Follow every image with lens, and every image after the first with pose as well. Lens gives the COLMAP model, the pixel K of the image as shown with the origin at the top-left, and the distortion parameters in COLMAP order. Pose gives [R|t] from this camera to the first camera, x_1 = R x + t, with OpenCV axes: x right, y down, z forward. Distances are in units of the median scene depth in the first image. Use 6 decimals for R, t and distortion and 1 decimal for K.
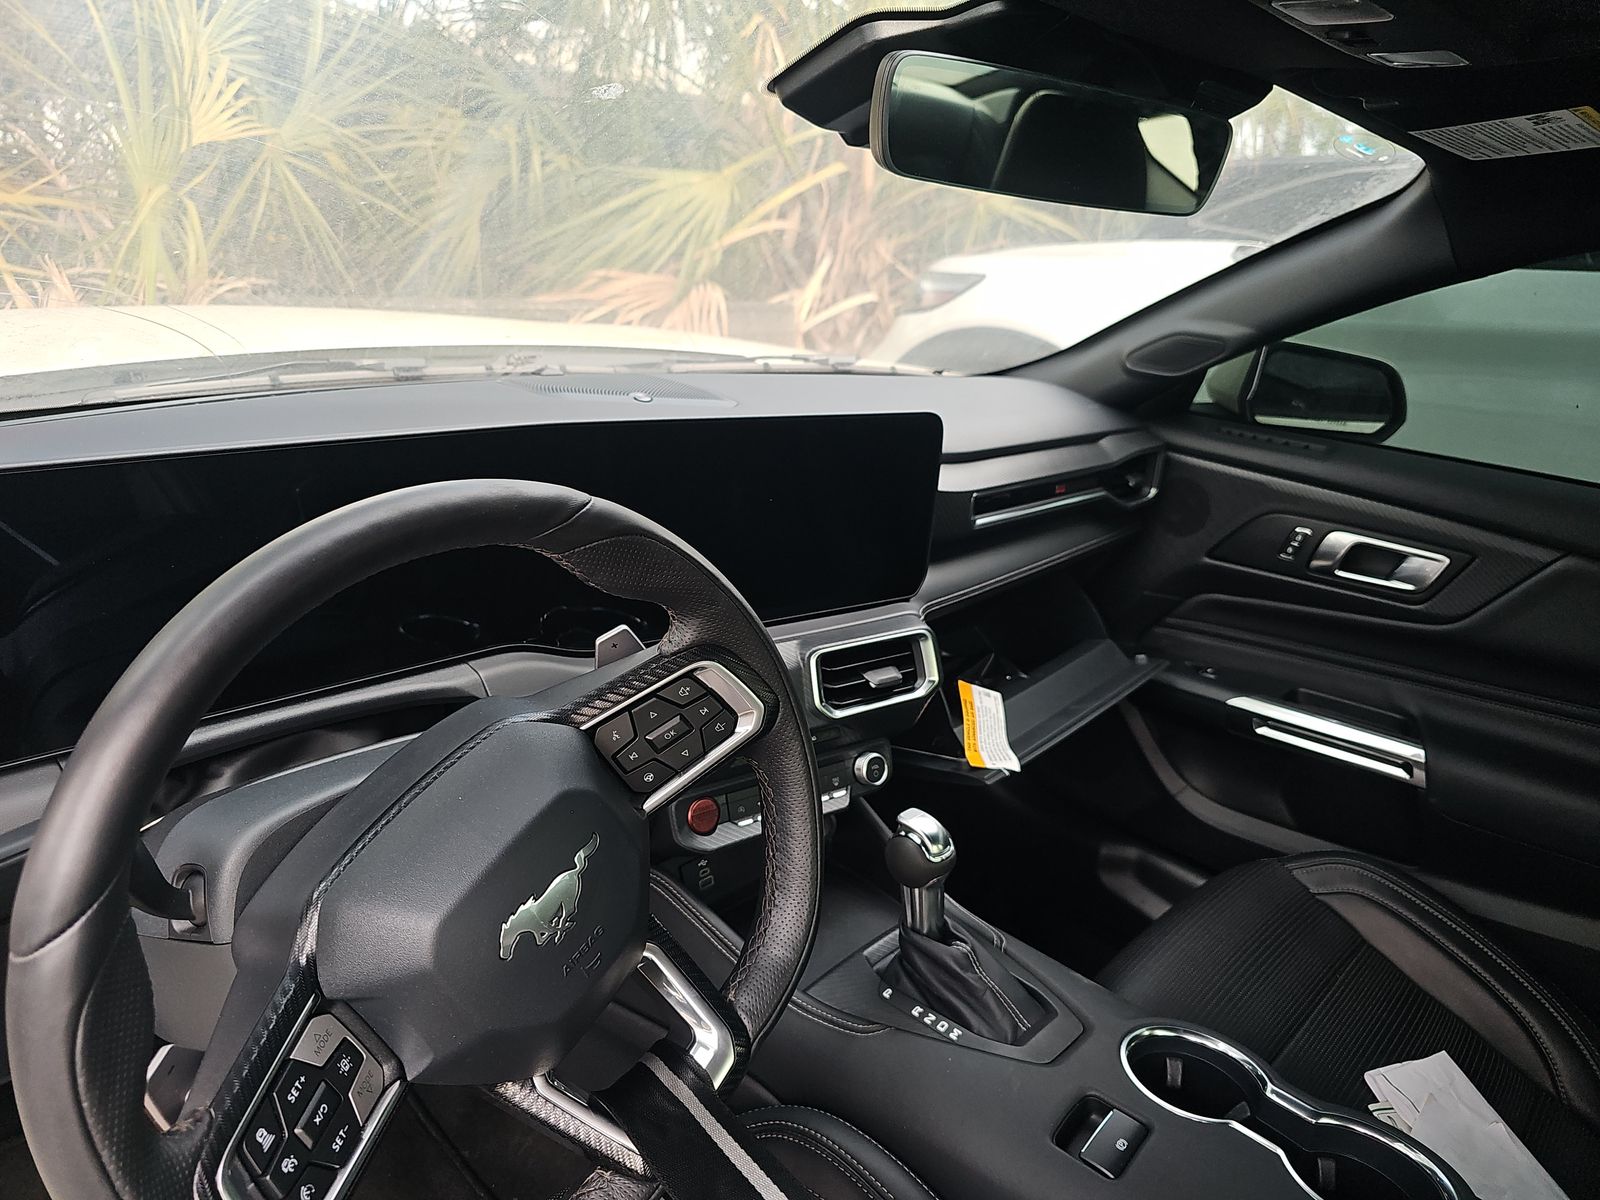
lens RADIAL K [[1071.0, 0, 794.1], [0, 1071.0, 603.1], [0, 0, 1]] dist [0.040984, -0.032974]
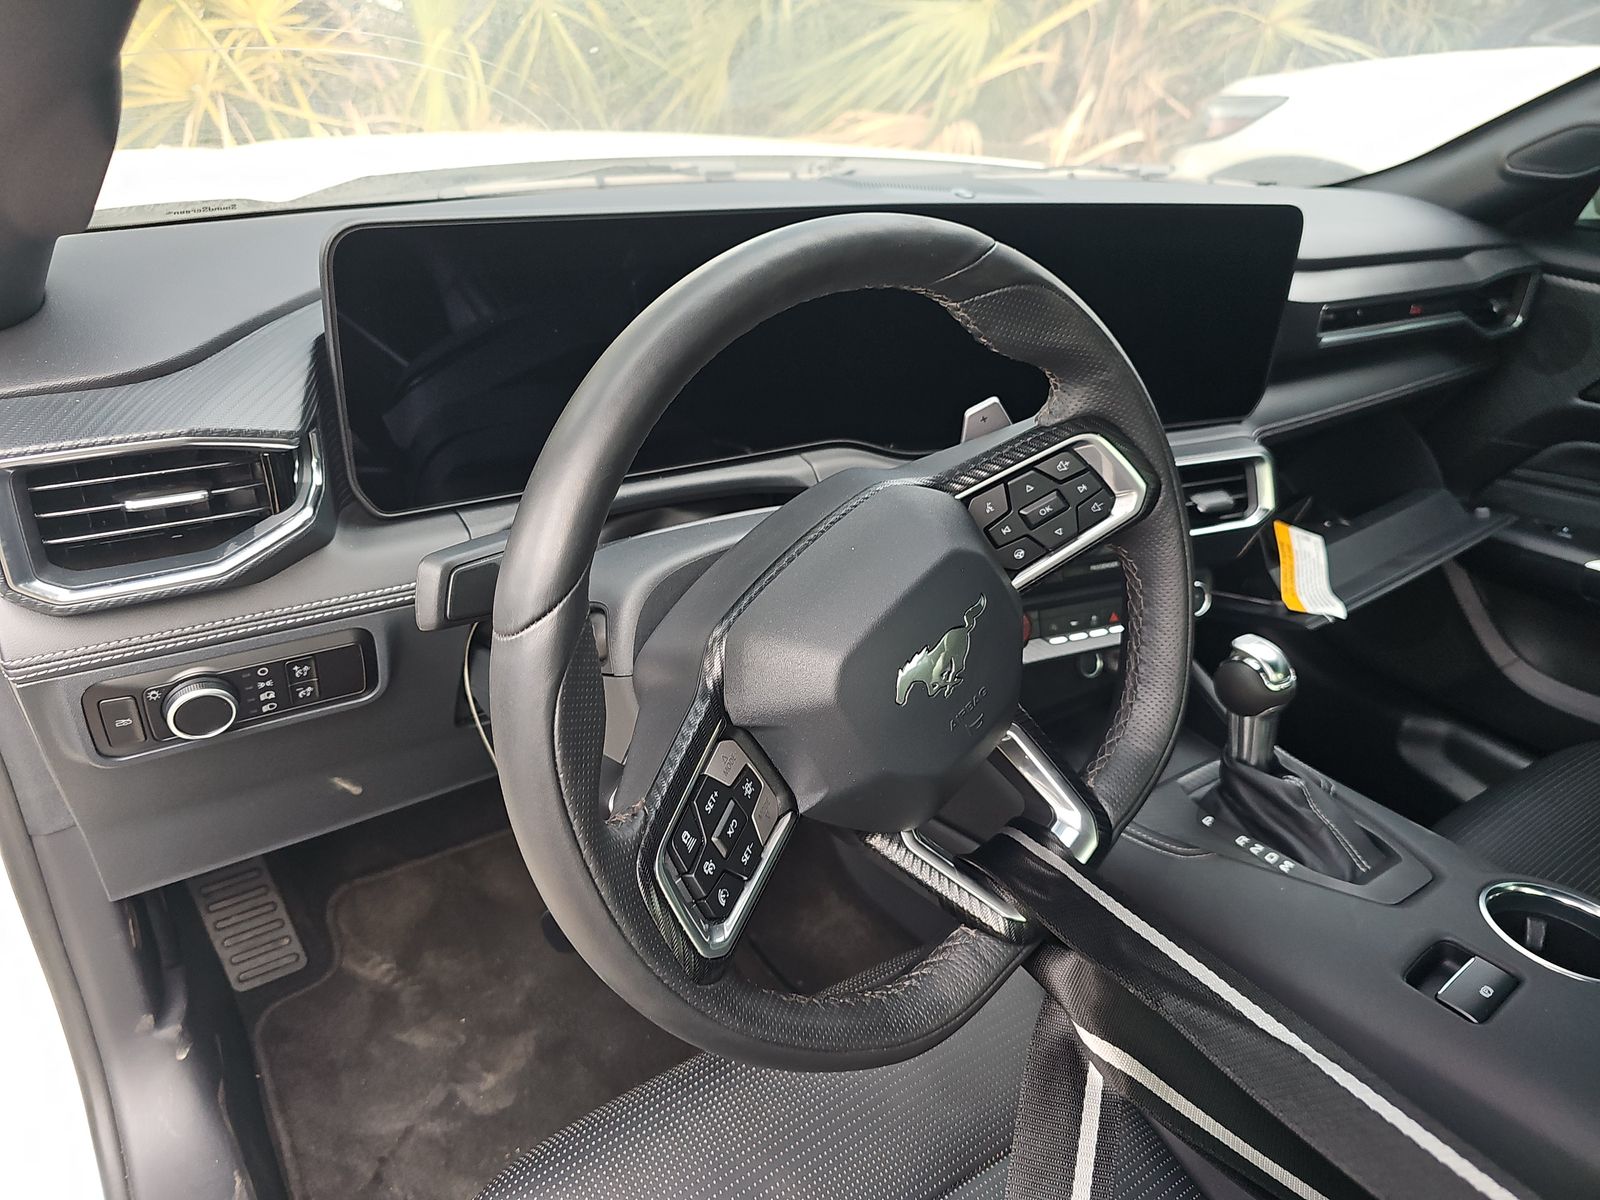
lens RADIAL K [[1071.0, 0, 790.4], [0, 1071.0, 601.5], [0, 0, 1]] dist [0.040984, -0.032974]
pose [[0.979519, 0.058926, -0.192536, -0.080874], [-0.036653, 0.992424, 0.117263, 0.053911], [0.197987, -0.107804, 0.974258, 0.008033]]
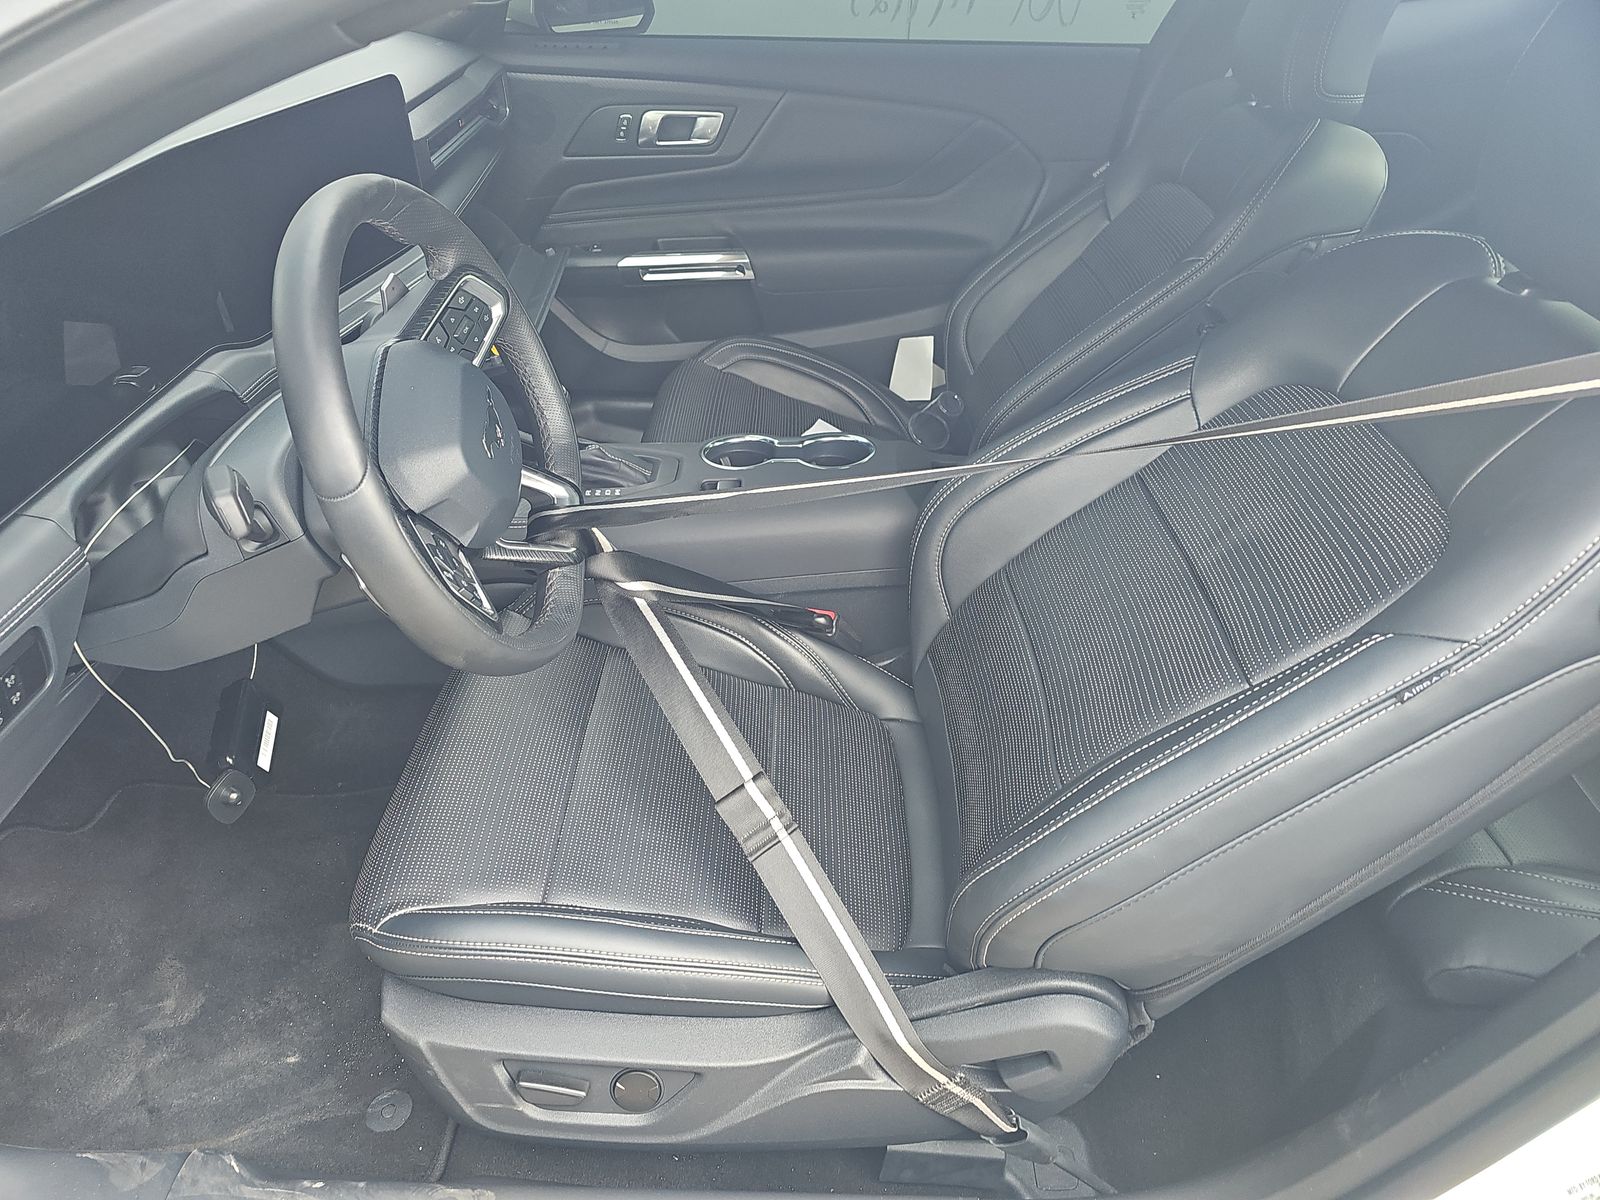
lens RADIAL K [[1071.0, 0, 793.9], [0, 1071.0, 613.2], [0, 0, 1]] dist [0.040984, -0.032974]
pose [[0.735789, -0.457300, 0.499491, -0.402087], [0.272380, 0.875122, 0.399964, -0.007874], [-0.620019, -0.158237, 0.768464, -0.314588]]
